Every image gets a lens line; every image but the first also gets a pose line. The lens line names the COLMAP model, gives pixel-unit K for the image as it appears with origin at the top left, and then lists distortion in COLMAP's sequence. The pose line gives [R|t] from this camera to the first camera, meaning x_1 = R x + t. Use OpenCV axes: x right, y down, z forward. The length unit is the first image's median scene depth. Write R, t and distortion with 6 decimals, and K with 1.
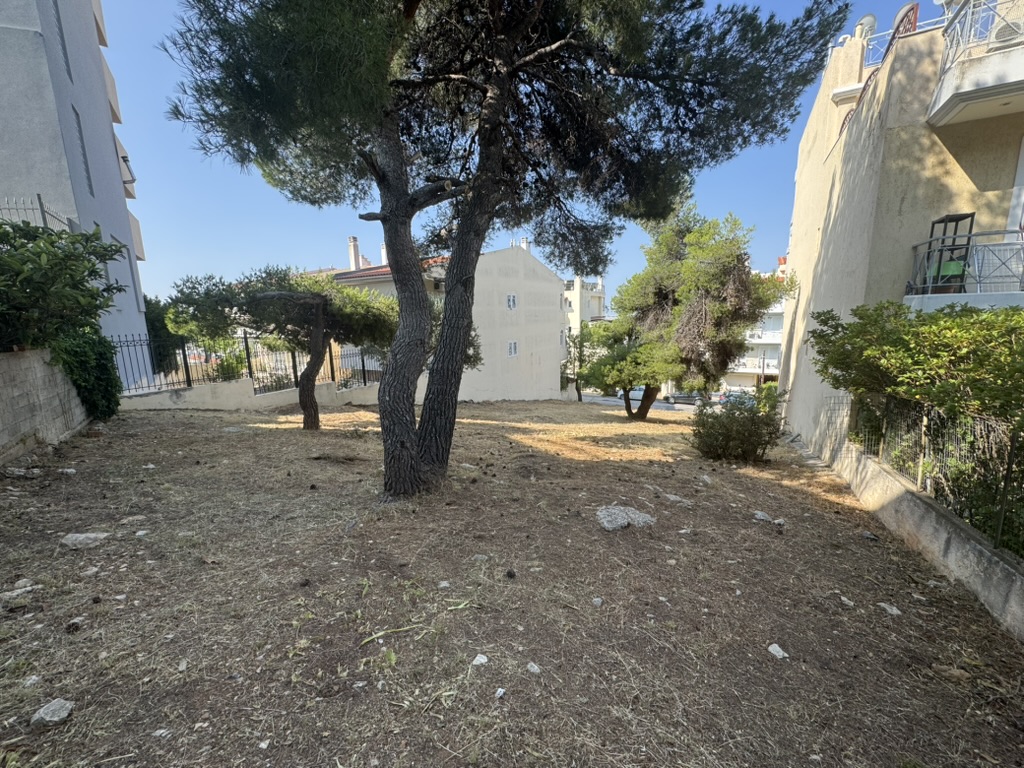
lens RADIAL K [[403.7, 0, 510.0], [0, 403.7, 391.9], [0, 0, 1]] dist [0.002289, 0.000225]
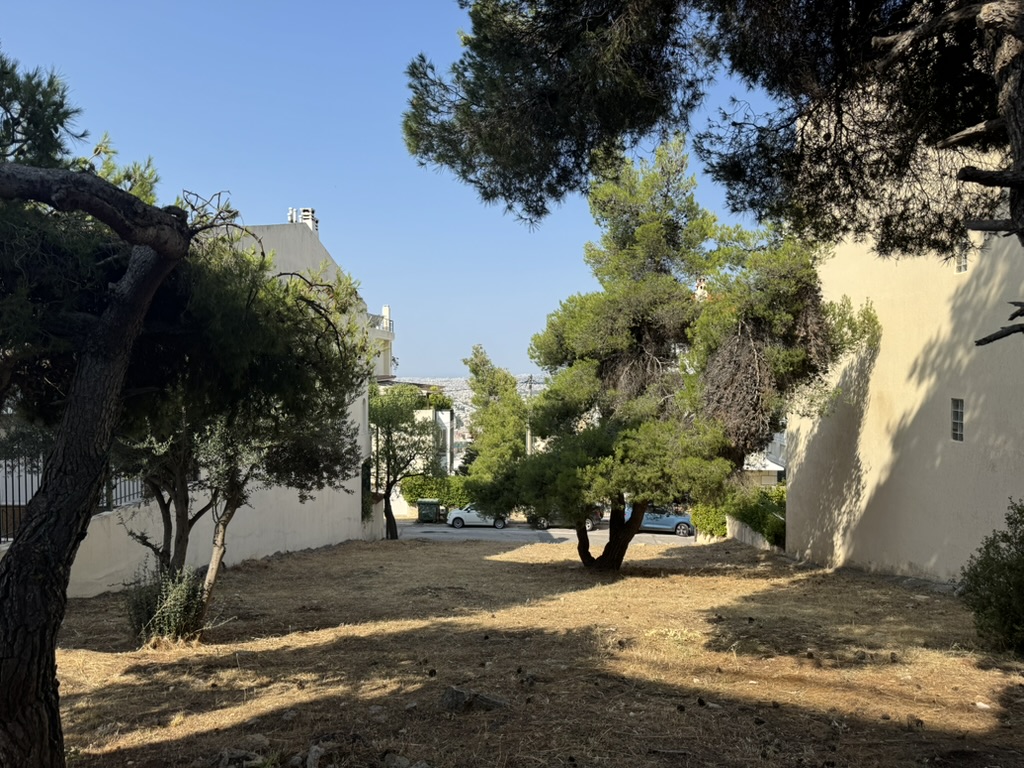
lens RADIAL K [[713.2, 0, 496.2], [0, 713.2, 397.2], [0, 0, 1]] dist [0.050379, -0.050951]
pose [[0.891516, 0.008849, 0.452903, -0.234322], [0.063339, 0.987552, -0.143975, -0.028807], [-0.448540, 0.157042, 0.879858, 0.257354]]
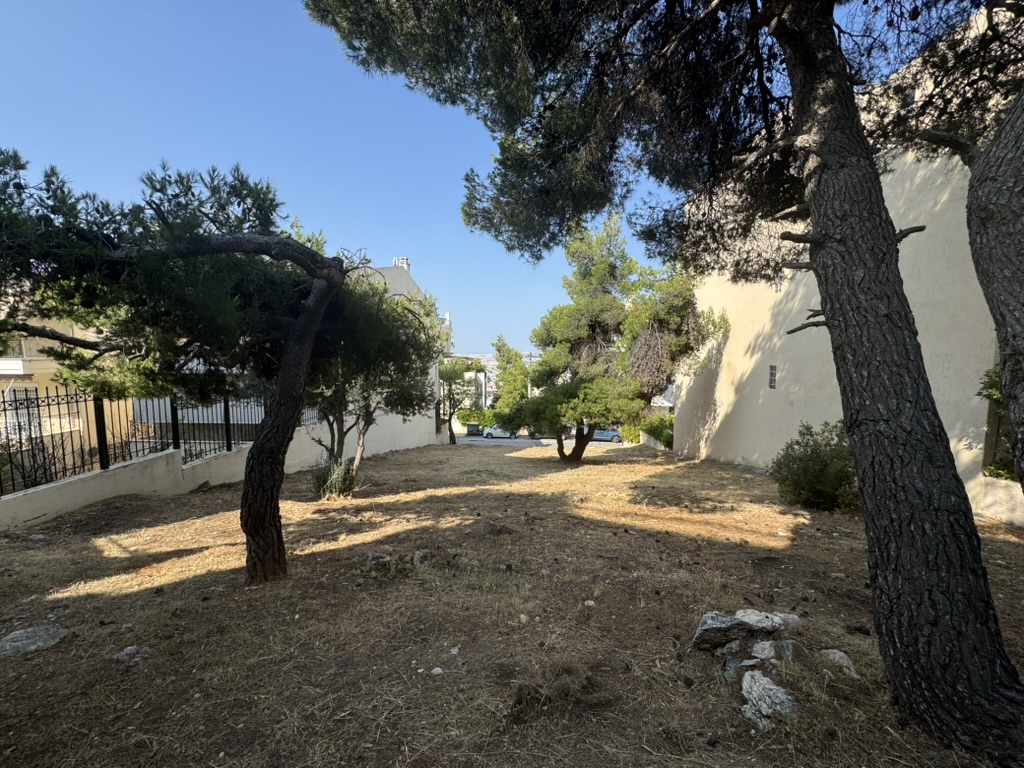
lens RADIAL K [[403.7, 0, 502.0], [0, 403.7, 387.3], [0, 0, 1]] dist [0.002289, 0.000225]
pose [[0.900518, -0.015161, 0.434554, -0.240513], [0.060644, 0.994003, -0.090991, -0.027010], [-0.430568, 0.108292, 0.896038, 0.255458]]
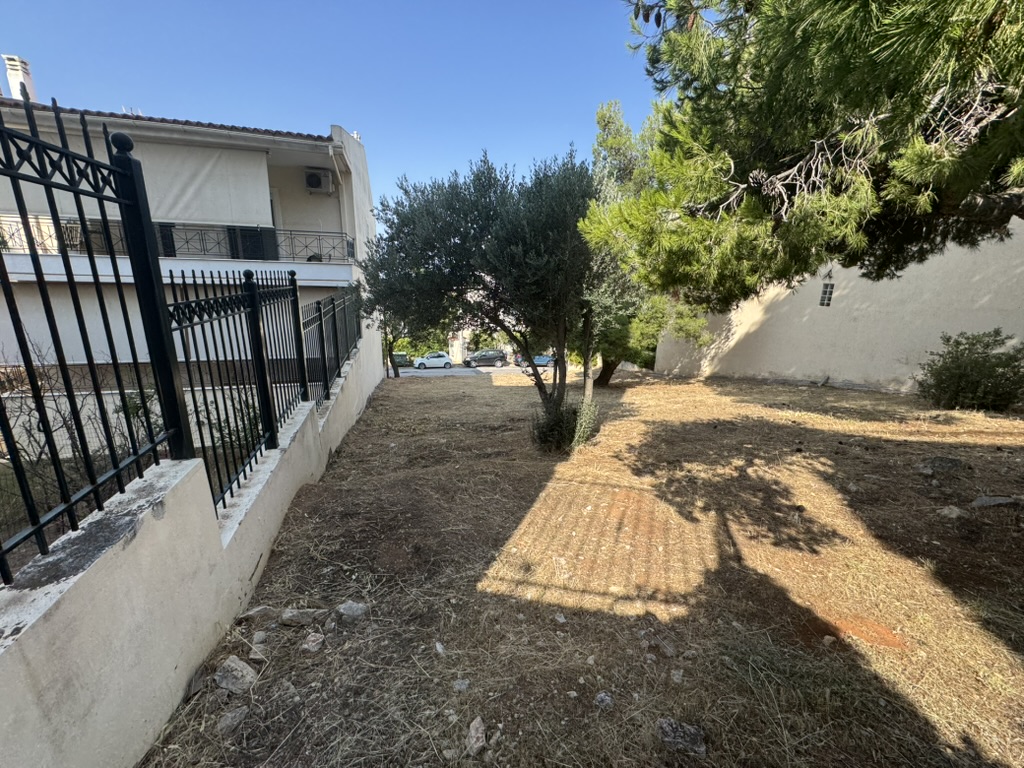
lens RADIAL K [[403.7, 0, 511.7], [0, 403.7, 386.7], [0, 0, 1]] dist [0.002289, 0.000225]
pose [[0.701066, -0.141197, 0.698978, -0.566337], [0.091178, 0.989904, 0.108516, -0.055511], [-0.707243, -0.012345, 0.706862, 0.694805]]
